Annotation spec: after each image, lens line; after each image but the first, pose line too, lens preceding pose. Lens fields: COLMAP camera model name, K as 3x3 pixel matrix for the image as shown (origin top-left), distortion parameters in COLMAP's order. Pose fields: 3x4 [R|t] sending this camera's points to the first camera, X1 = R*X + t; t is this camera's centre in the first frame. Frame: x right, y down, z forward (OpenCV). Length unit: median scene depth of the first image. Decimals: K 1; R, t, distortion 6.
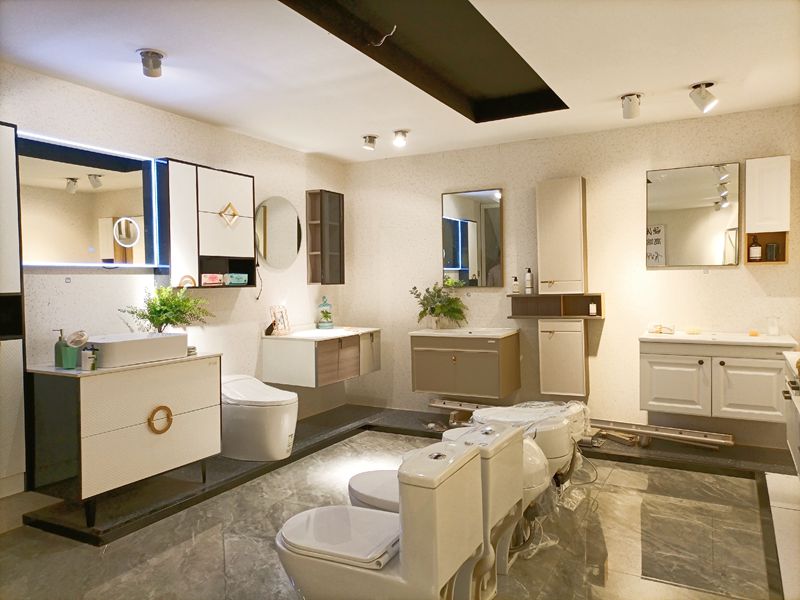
lens RADIAL K [[596.7, 0, 400.0], [0, 596.7, 300.0], [0, 0, 1]] dist [0.031879, -0.014144]
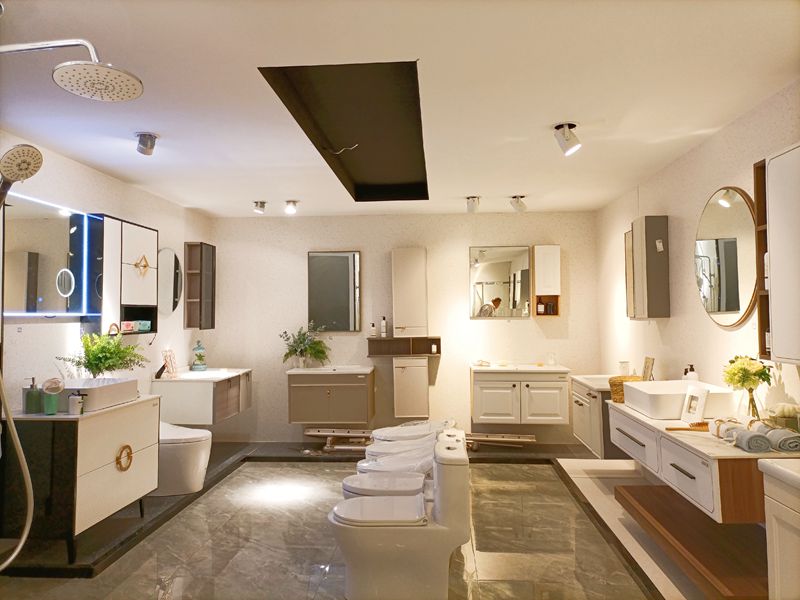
lens RADIAL K [[596.7, 0, 400.0], [0, 596.7, 300.0], [0, 0, 1]] dist [0.031879, -0.014144]
pose [[0.907973, 0.019403, 0.418580, -0.297487], [0.006937, 0.998095, -0.061311, -0.011944], [-0.418972, 0.058573, 0.906108, -0.156151]]
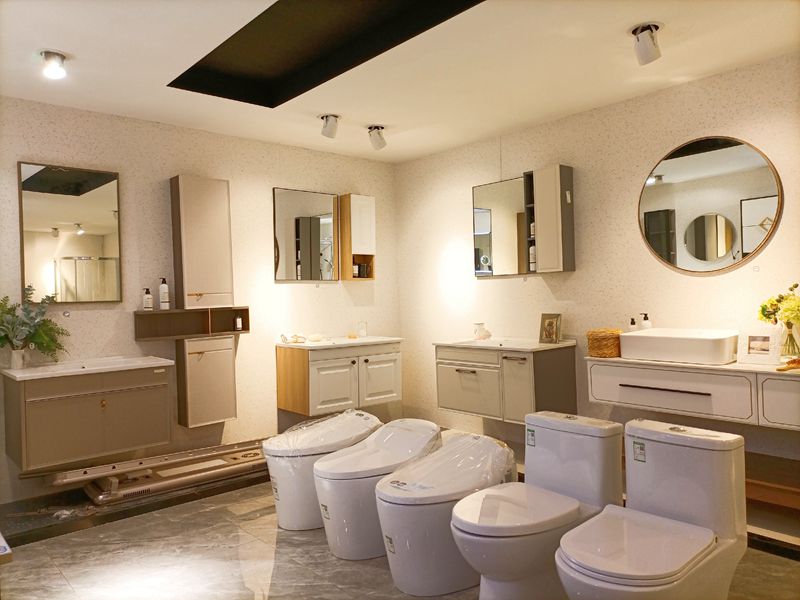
lens RADIAL K [[596.7, 0, 400.0], [0, 596.7, 300.0], [0, 0, 1]] dist [0.031879, -0.014144]
pose [[0.344553, -0.000250, 0.938767, -0.477615], [0.050212, 0.998573, -0.018163, 0.008214], [-0.937423, 0.053395, 0.344074, 0.450873]]
